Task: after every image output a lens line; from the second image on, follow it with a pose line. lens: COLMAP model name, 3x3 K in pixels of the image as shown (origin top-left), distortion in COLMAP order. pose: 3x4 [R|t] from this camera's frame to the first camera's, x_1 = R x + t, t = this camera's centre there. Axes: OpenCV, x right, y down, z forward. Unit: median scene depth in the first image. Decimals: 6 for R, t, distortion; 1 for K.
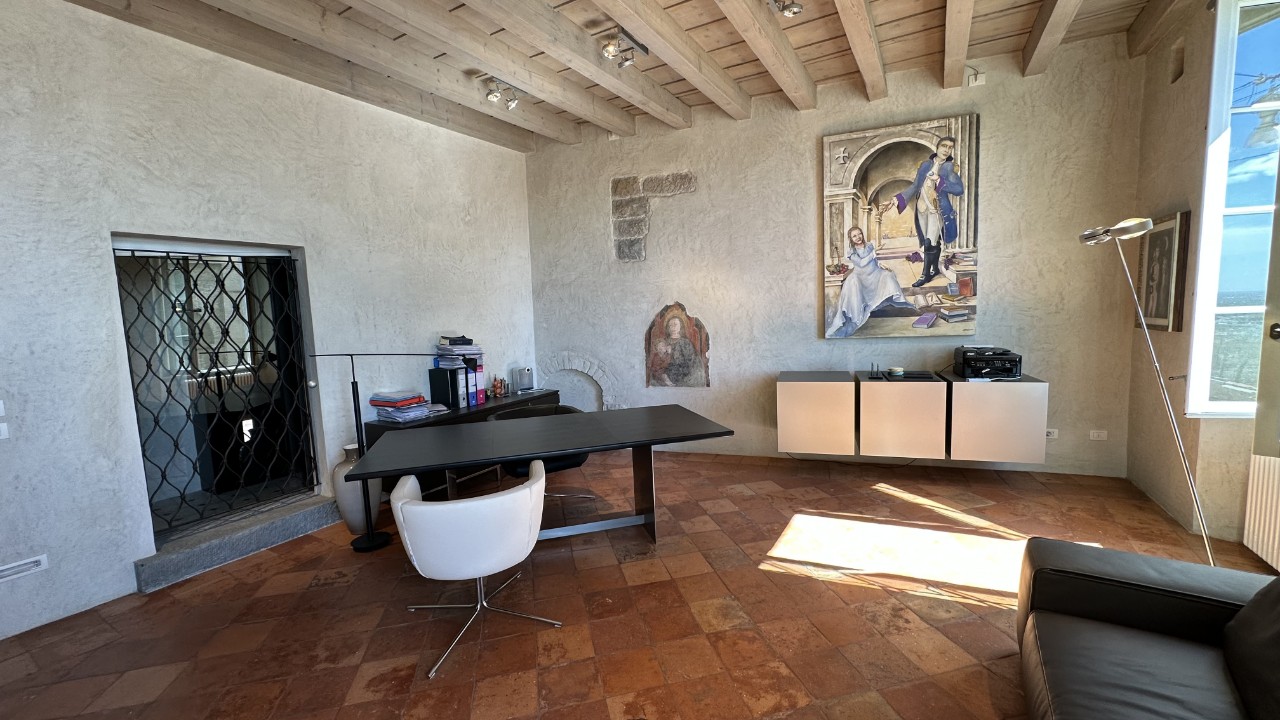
lens RADIAL K [[507.5, 0, 638.9], [0, 507.5, 360.4], [0, 0, 1]] dist [-0.001828, 0.000752]
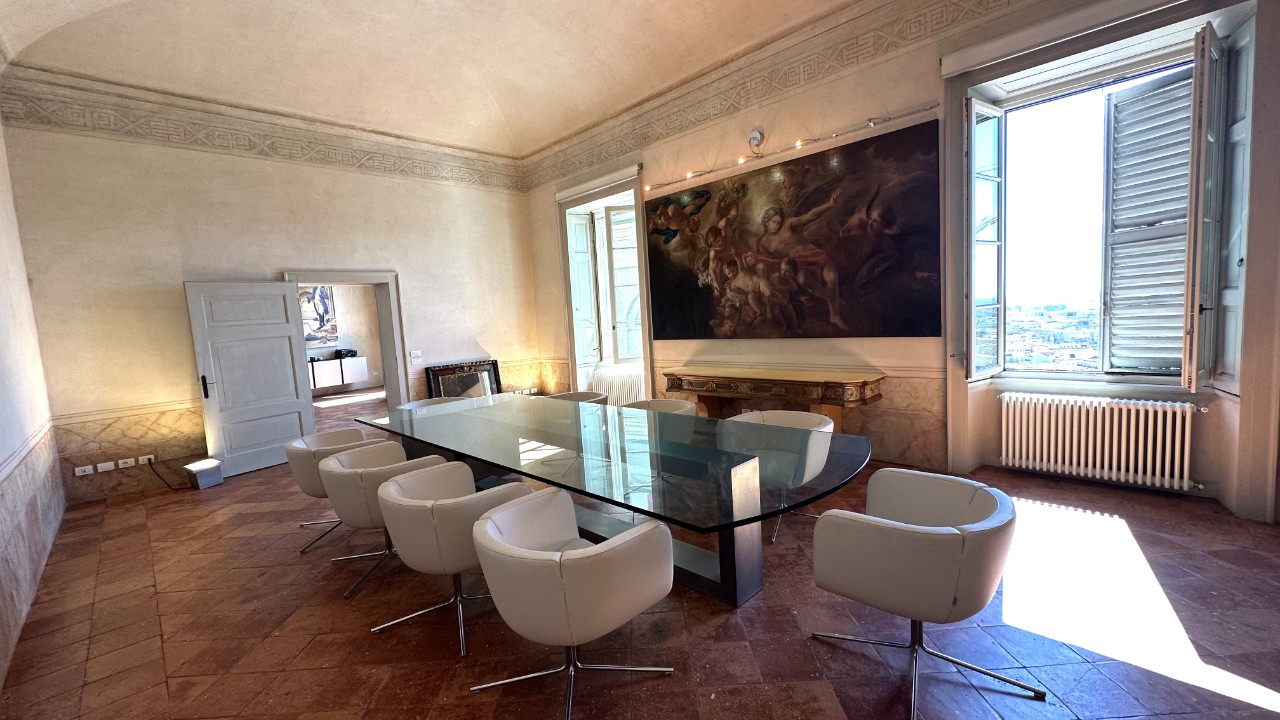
lens RADIAL K [[507.5, 0, 634.8], [0, 507.5, 362.4], [0, 0, 1]] dist [-0.001828, 0.000752]
pose [[0.236665, -0.067185, 0.969266, -1.926563], [0.150346, 0.988122, 0.031782, 0.226512], [-0.959888, 0.138203, 0.243955, -1.462487]]
